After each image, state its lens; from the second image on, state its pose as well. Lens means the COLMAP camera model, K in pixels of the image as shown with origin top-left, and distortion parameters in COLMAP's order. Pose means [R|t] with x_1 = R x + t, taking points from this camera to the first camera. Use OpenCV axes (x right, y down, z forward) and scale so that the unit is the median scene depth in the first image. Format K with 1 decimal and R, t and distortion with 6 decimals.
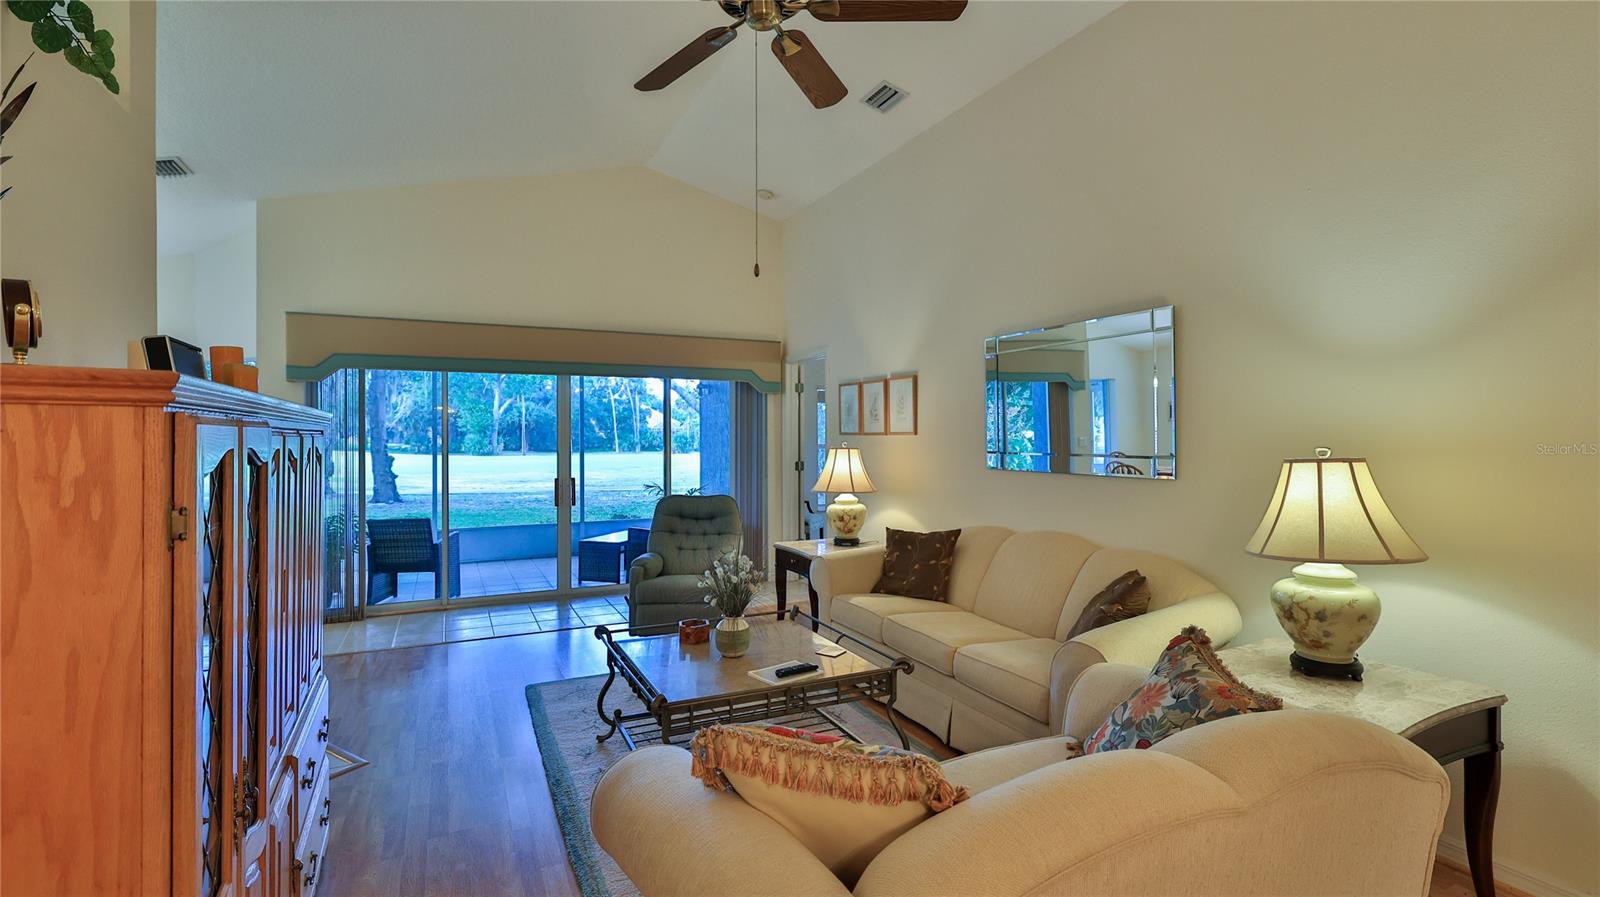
lens RADIAL K [[716.8, 0, 796.0], [0, 716.8, 433.5], [0, 0, 1]] dist [0.002753, -0.000691]
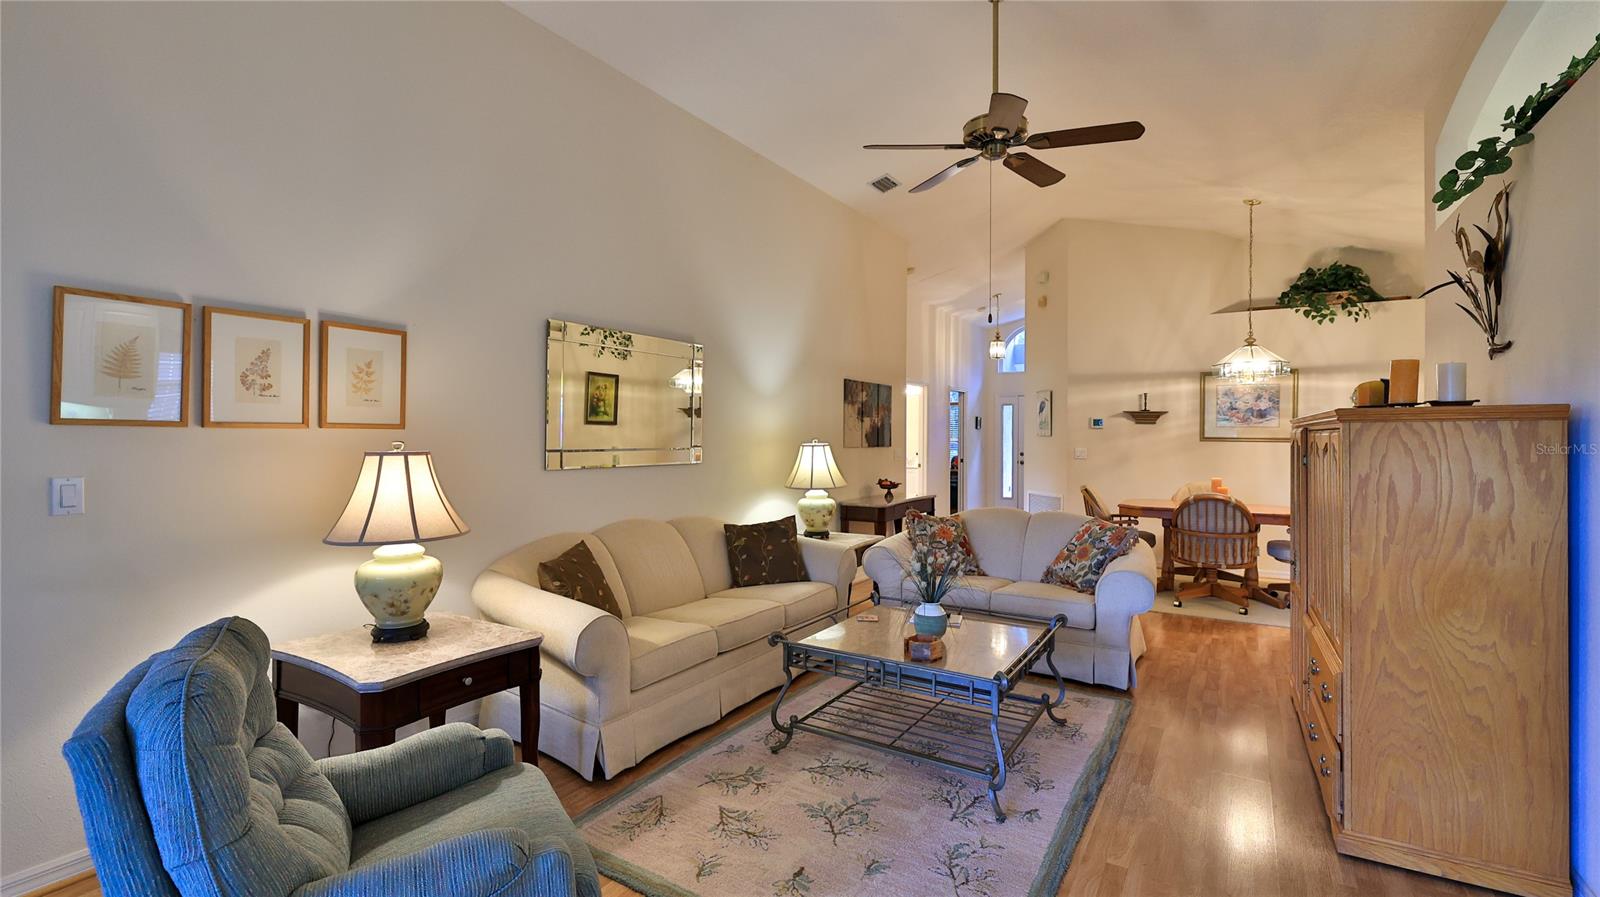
lens RADIAL K [[716.8, 0, 794.4], [0, 716.8, 435.5], [0, 0, 1]] dist [0.002753, -0.000691]
pose [[-0.543741, -0.006013, 0.839231, -0.520556], [-0.010388, 0.999946, 0.000434, 0.002547], [-0.839188, -0.008482, -0.543775, 1.054673]]
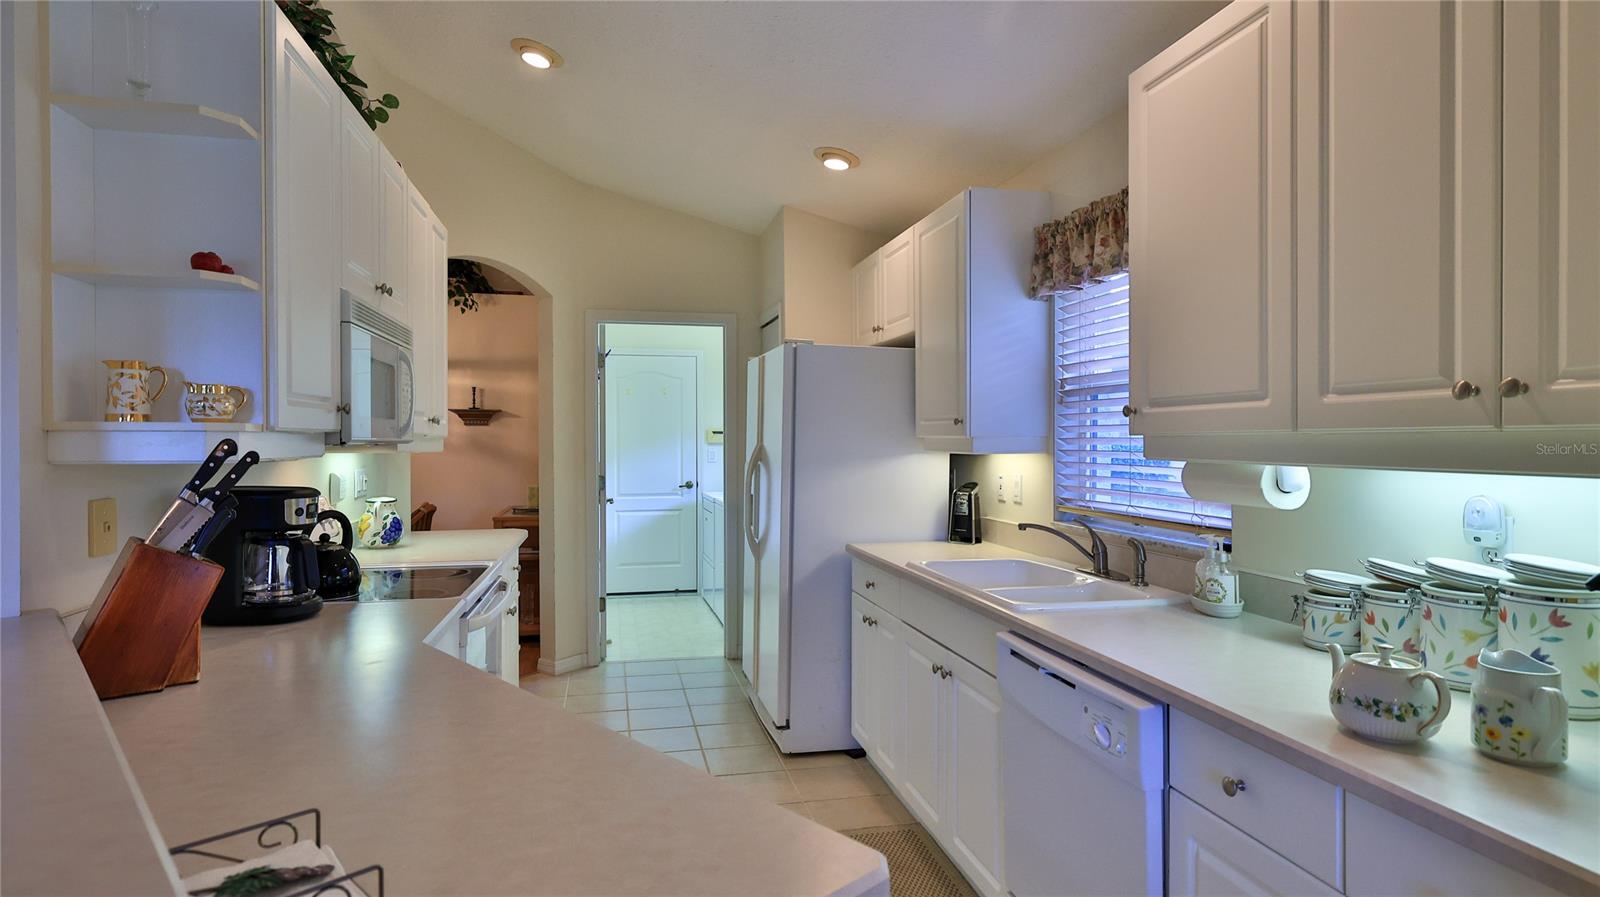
lens RADIAL K [[860.7, 0, 804.9], [0, 860.7, 452.1], [0, 0, 1]] dist [-0.000188, -0.000228]
pose [[-0.975793, -0.004348, 0.218654, -0.843528], [-0.002079, 0.999942, 0.010607, 0.000692], [-0.218687, 0.009895, -0.975745, 0.764821]]
